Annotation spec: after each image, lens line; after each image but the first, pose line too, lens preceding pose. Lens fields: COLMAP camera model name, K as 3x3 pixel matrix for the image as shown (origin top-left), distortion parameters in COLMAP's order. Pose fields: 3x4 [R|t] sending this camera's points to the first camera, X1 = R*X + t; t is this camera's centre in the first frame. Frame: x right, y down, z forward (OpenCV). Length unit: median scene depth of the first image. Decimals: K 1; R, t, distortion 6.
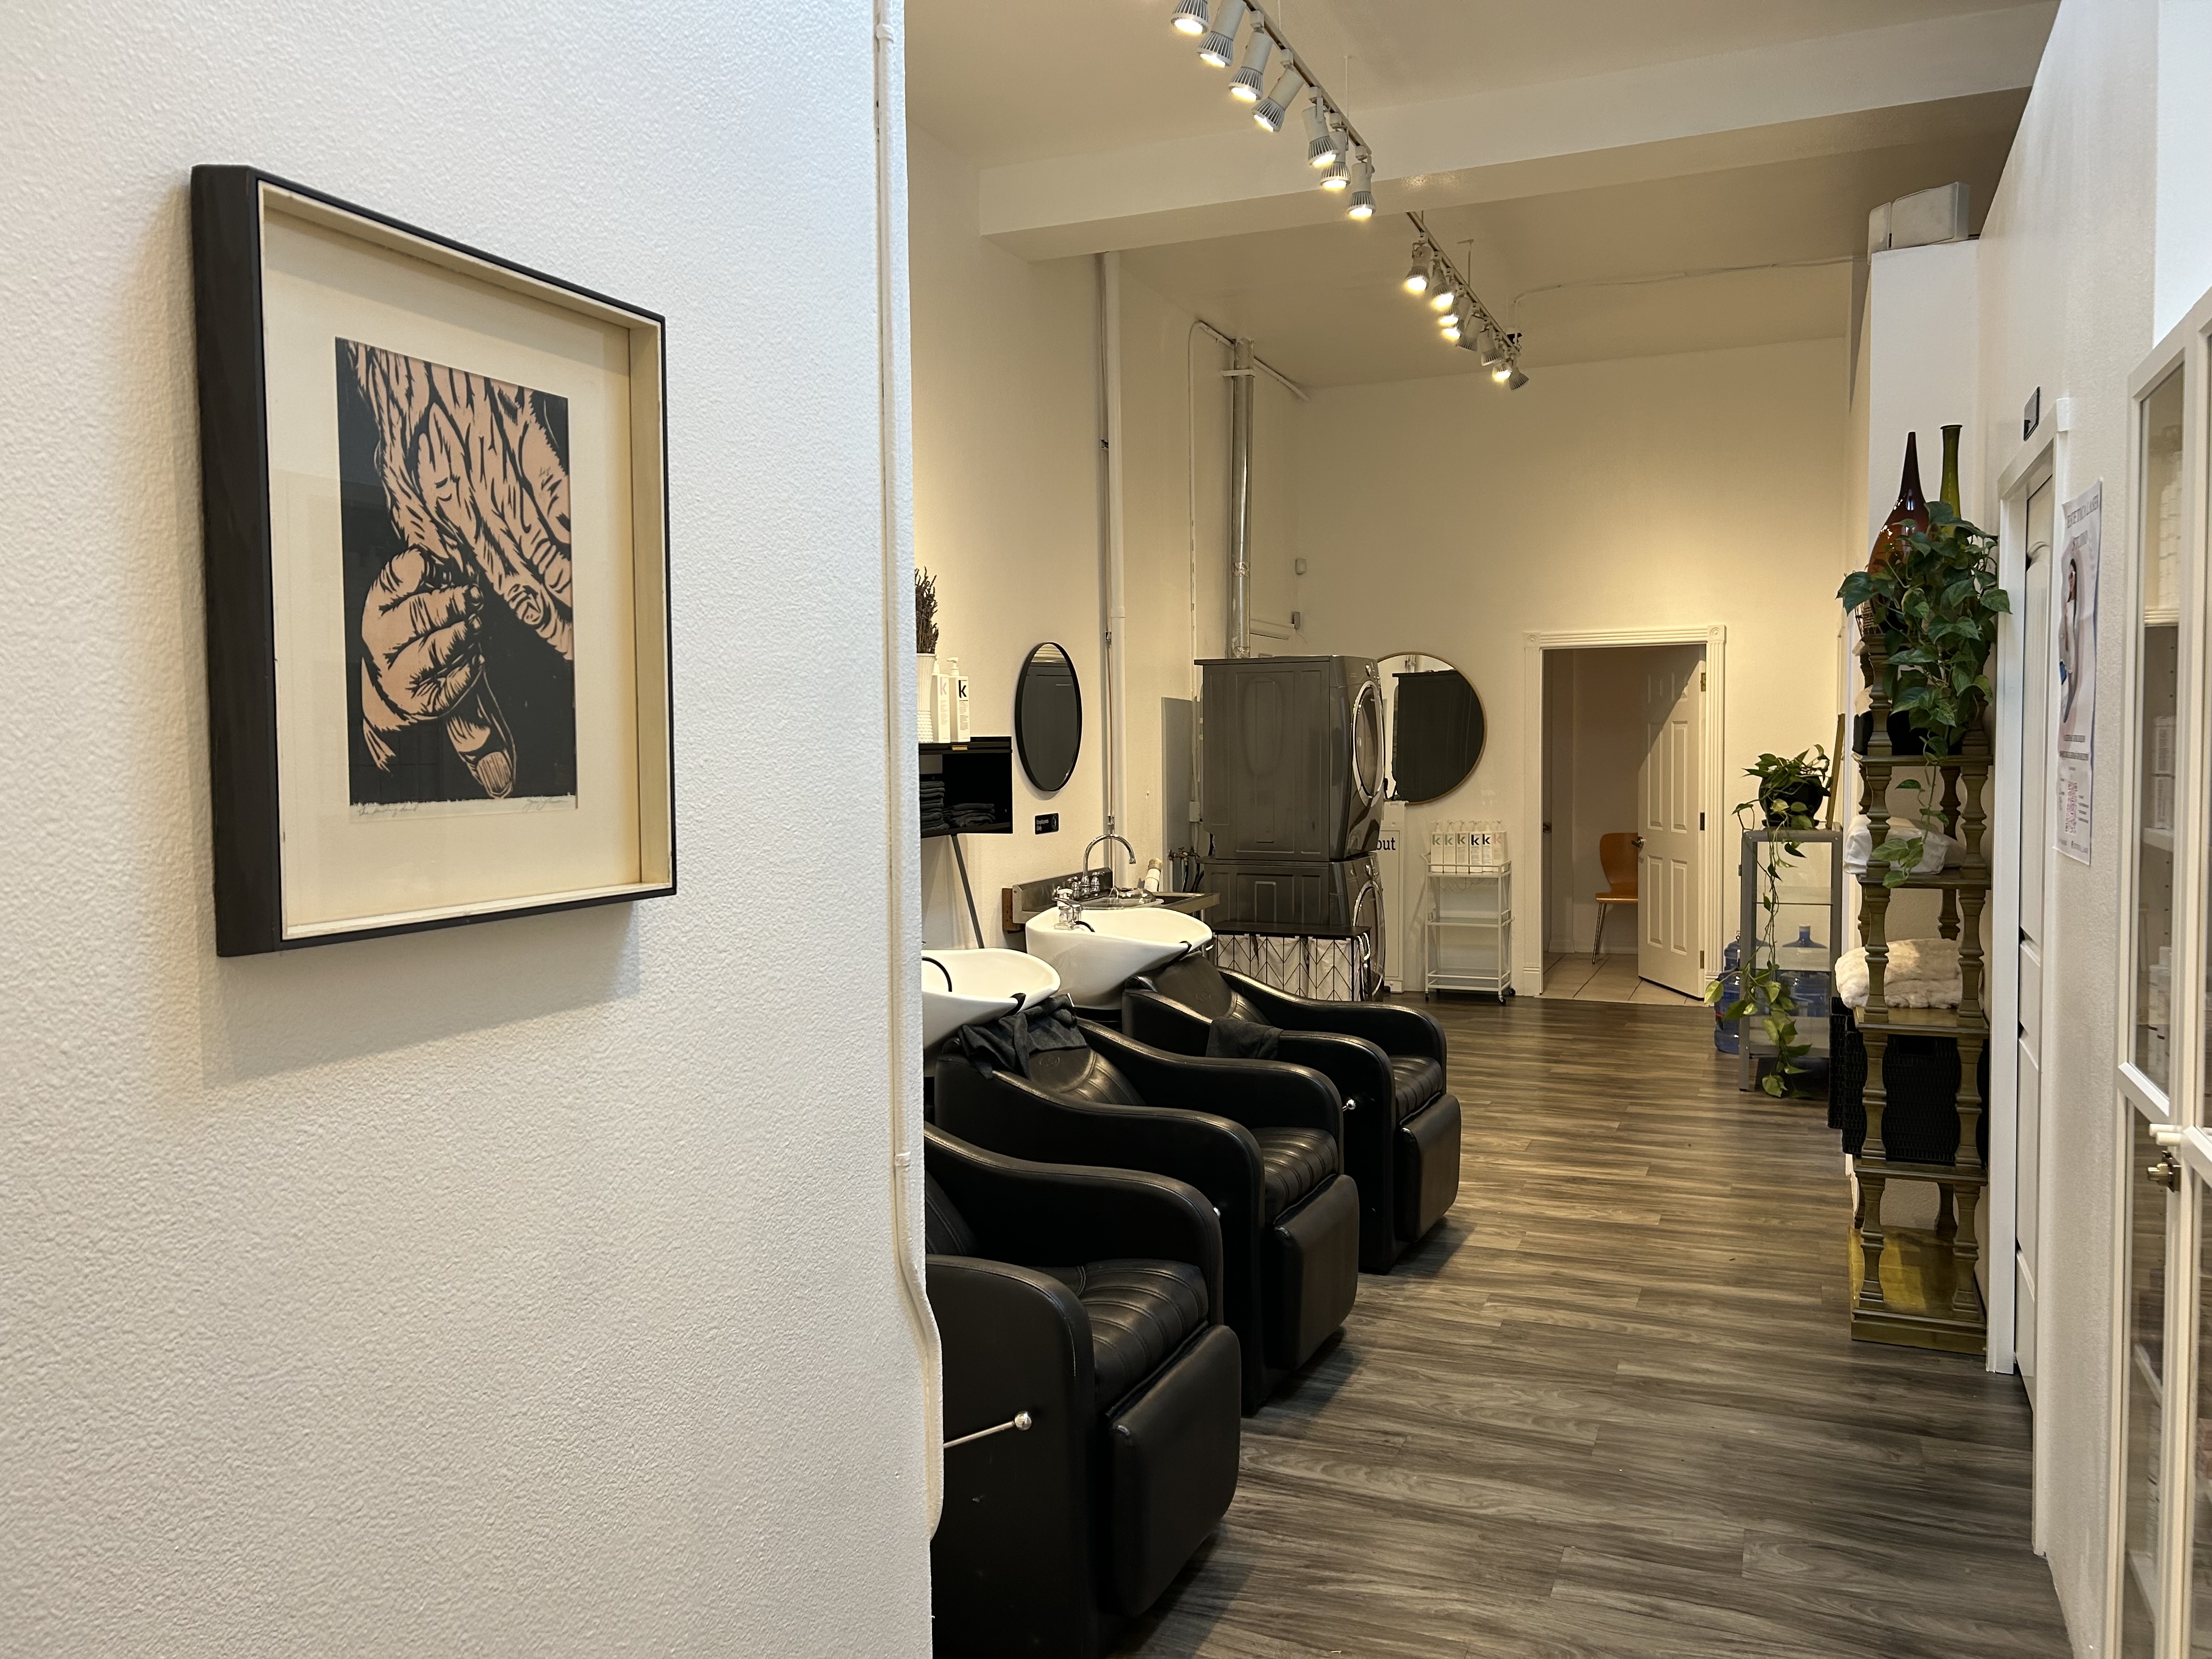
lens RADIAL K [[1647.7, 0, 1106.0], [0, 1647.7, 829.5], [0, 0, 1]] dist [0.043540, -0.044781]
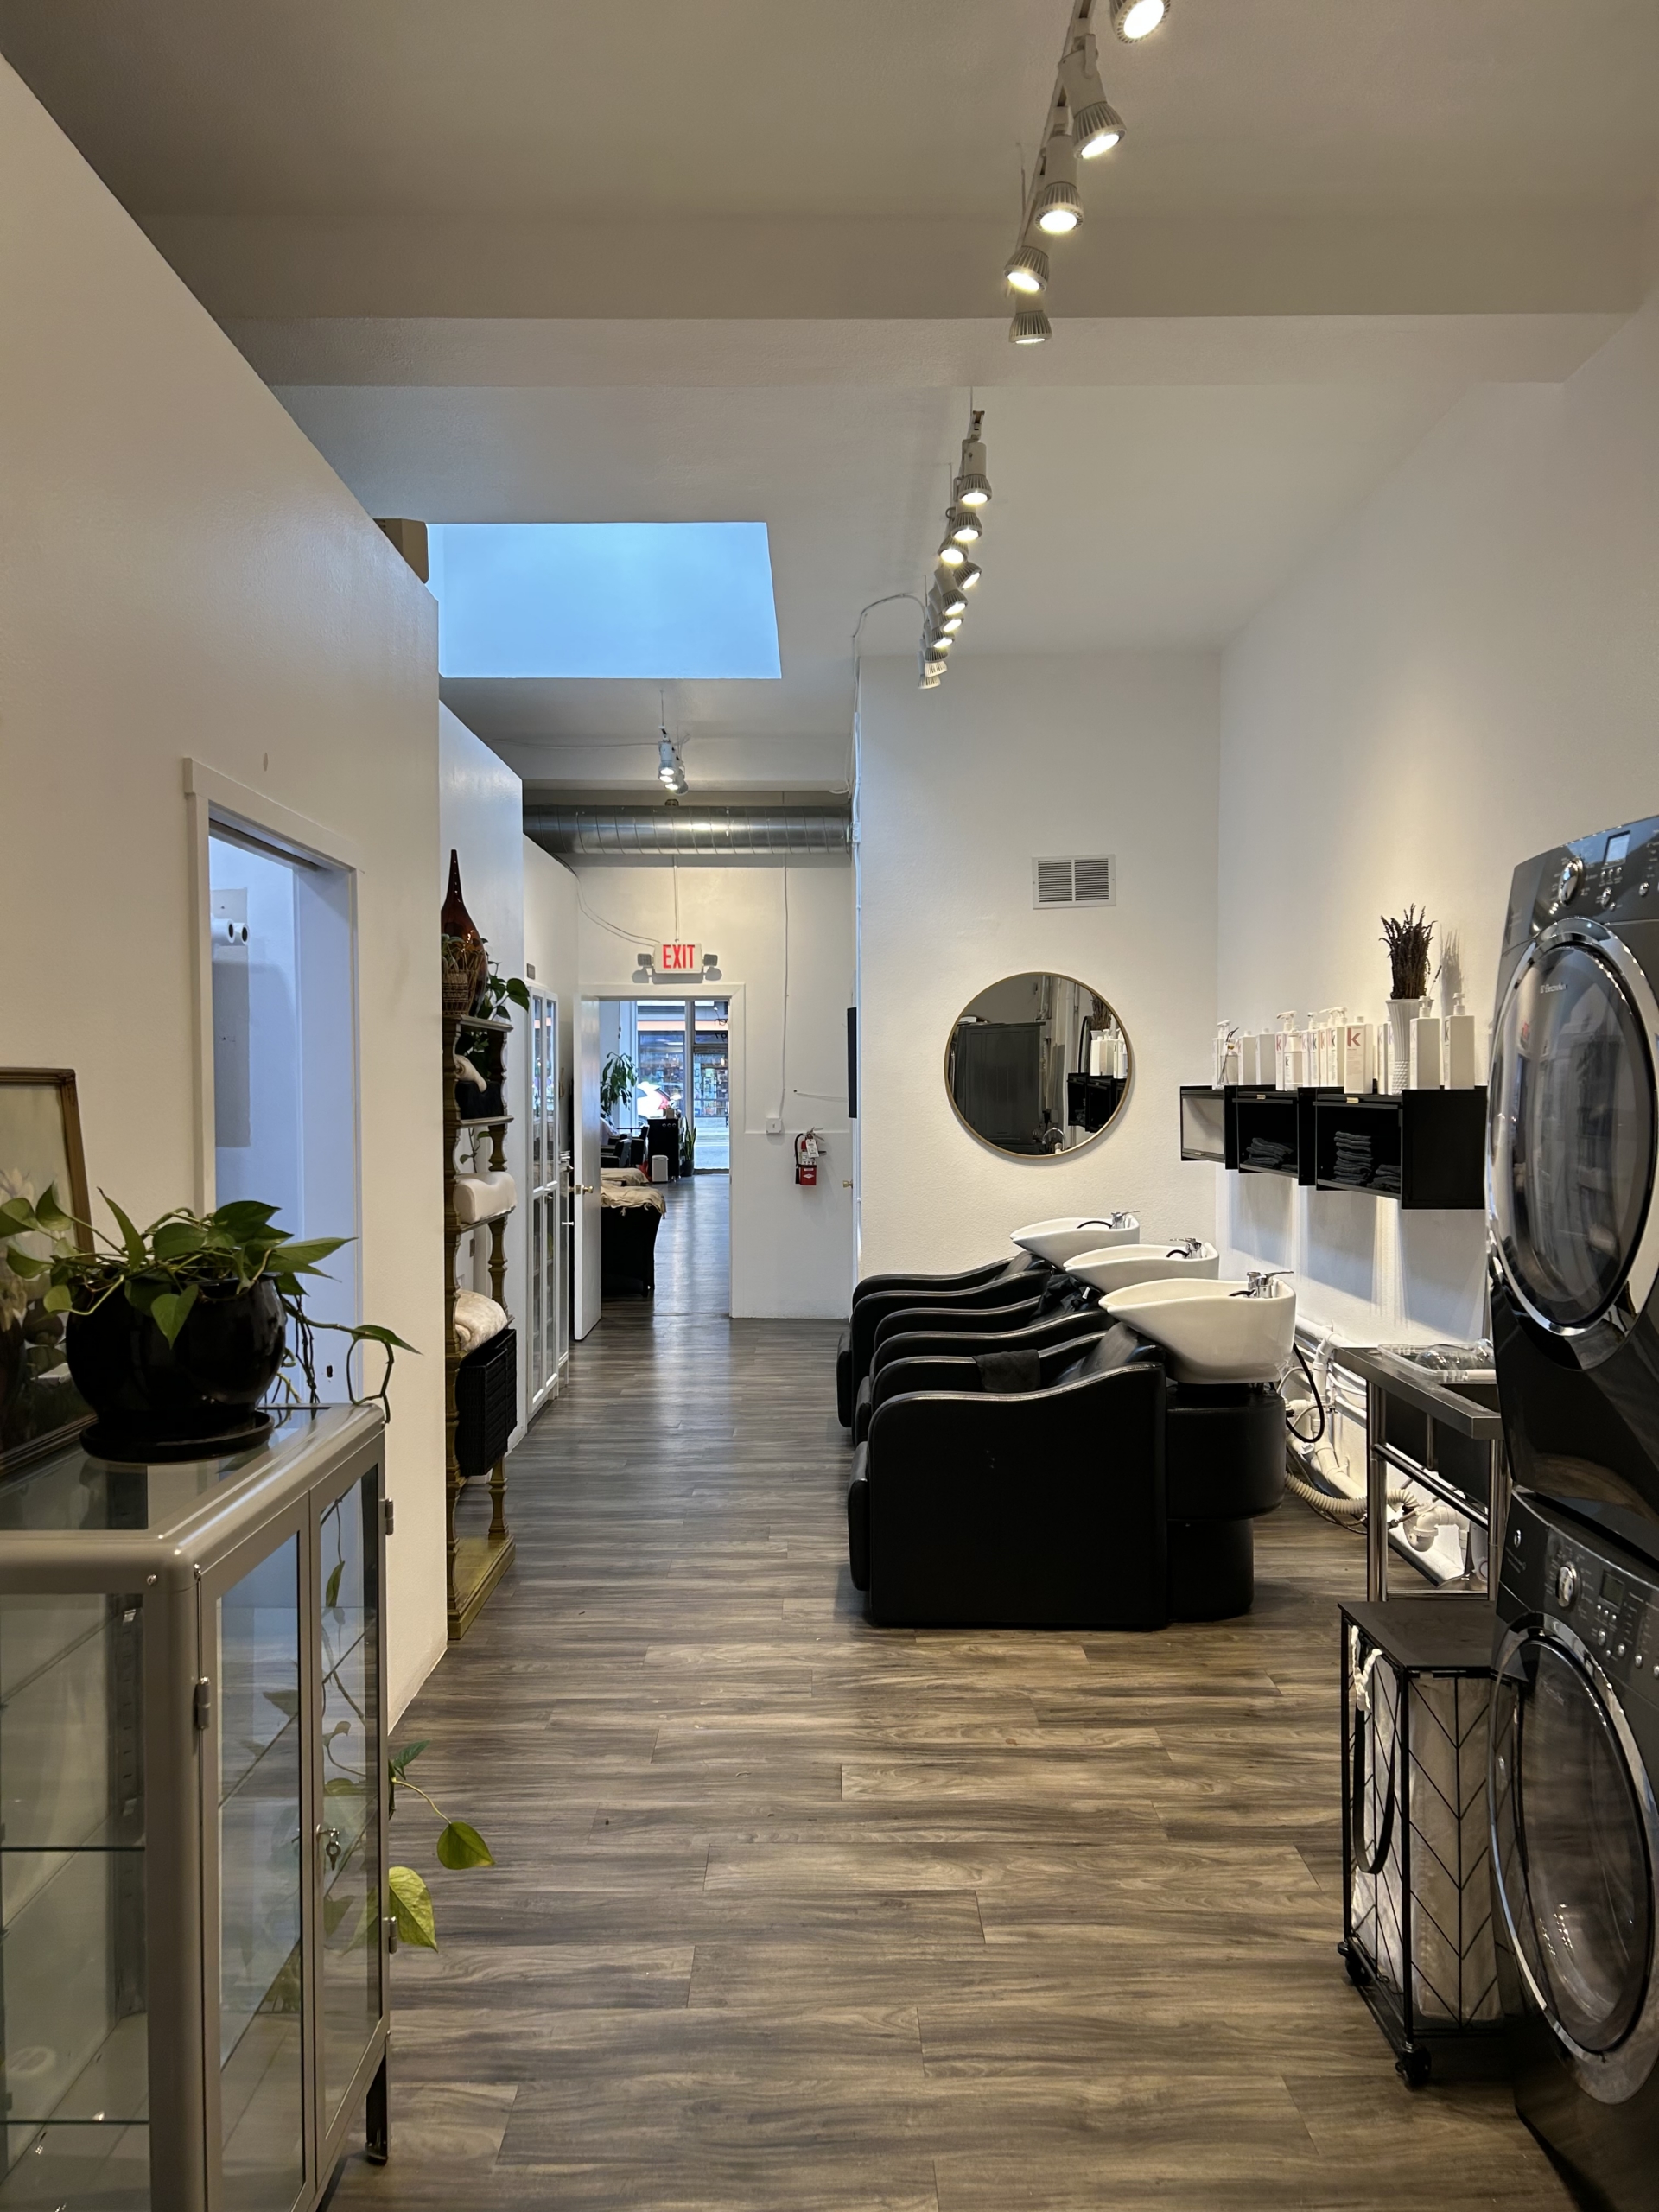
lens RADIAL K [[1647.7, 0, 824.6], [0, 1647.7, 1111.4], [0, 0, 1]] dist [0.043540, -0.044781]
pose [[-0.923992, 0.014730, -0.382127, 0.608340], [-0.005131, 0.998690, 0.050903, -0.098904], [0.382377, 0.048995, -0.922707, 1.932698]]
